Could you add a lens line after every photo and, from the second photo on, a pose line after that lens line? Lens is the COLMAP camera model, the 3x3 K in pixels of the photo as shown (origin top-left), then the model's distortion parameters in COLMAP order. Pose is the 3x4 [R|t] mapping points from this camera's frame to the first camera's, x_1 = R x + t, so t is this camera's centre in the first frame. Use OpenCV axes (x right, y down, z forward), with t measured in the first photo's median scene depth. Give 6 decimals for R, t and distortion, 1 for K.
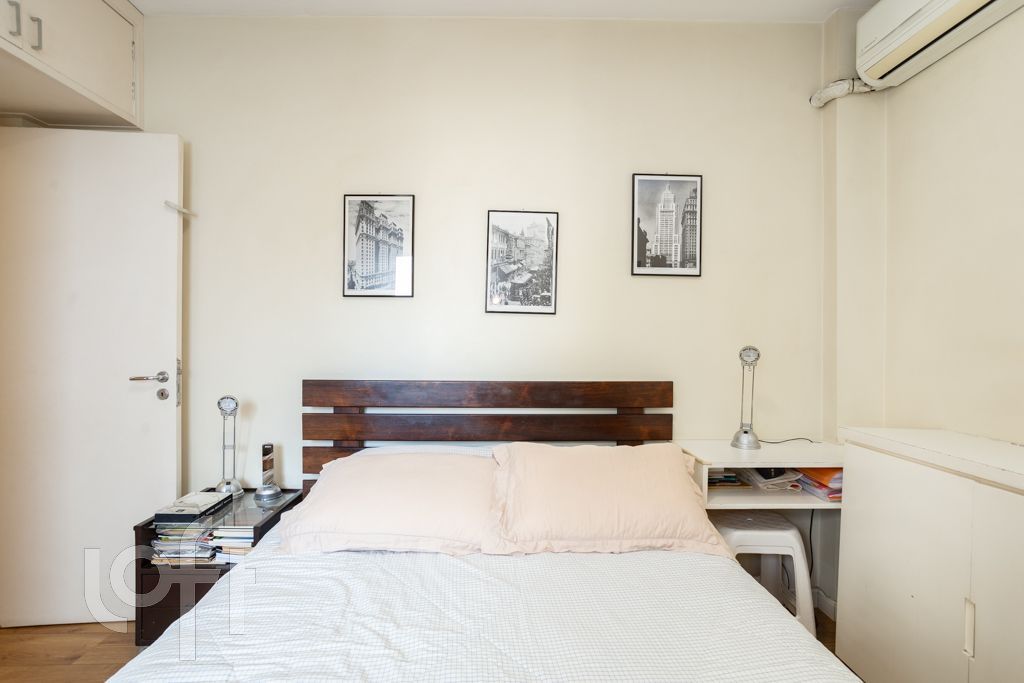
lens RADIAL K [[488.4, 0, 516.7], [0, 488.4, 340.7], [0, 0, 1]] dist [-0.038548, 0.022069]
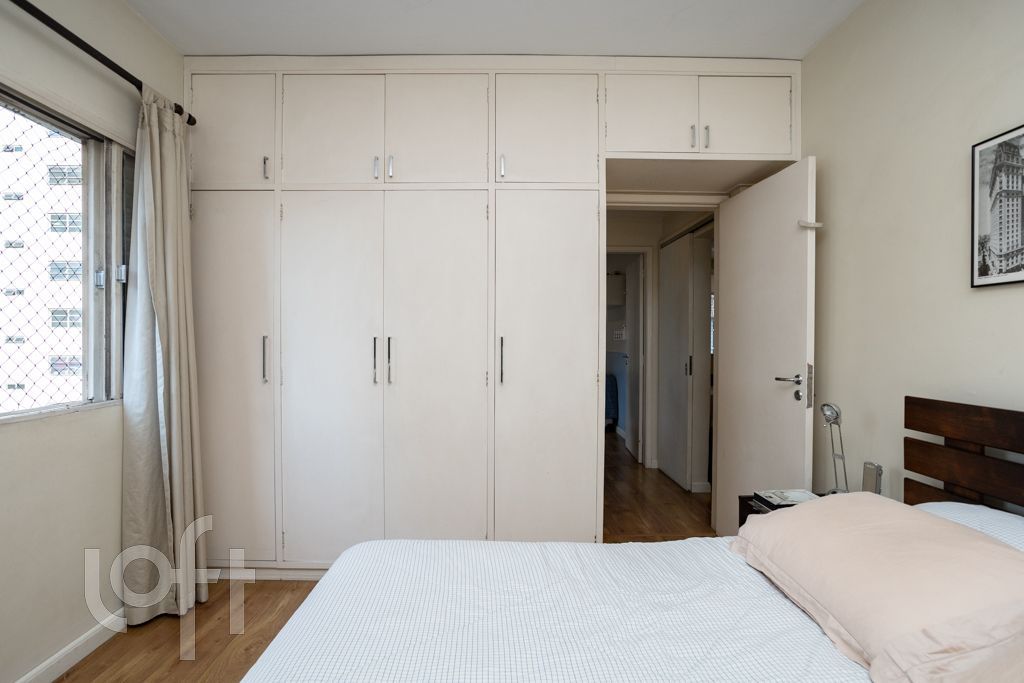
lens RADIAL K [[488.4, 0, 513.2], [0, 488.4, 342.7], [0, 0, 1]] dist [-0.038548, 0.022069]
pose [[-0.005123, -0.002973, -0.999982, 0.371687], [-0.008054, 0.999963, -0.002932, -0.001806], [0.999954, 0.008039, -0.005147, 0.334613]]
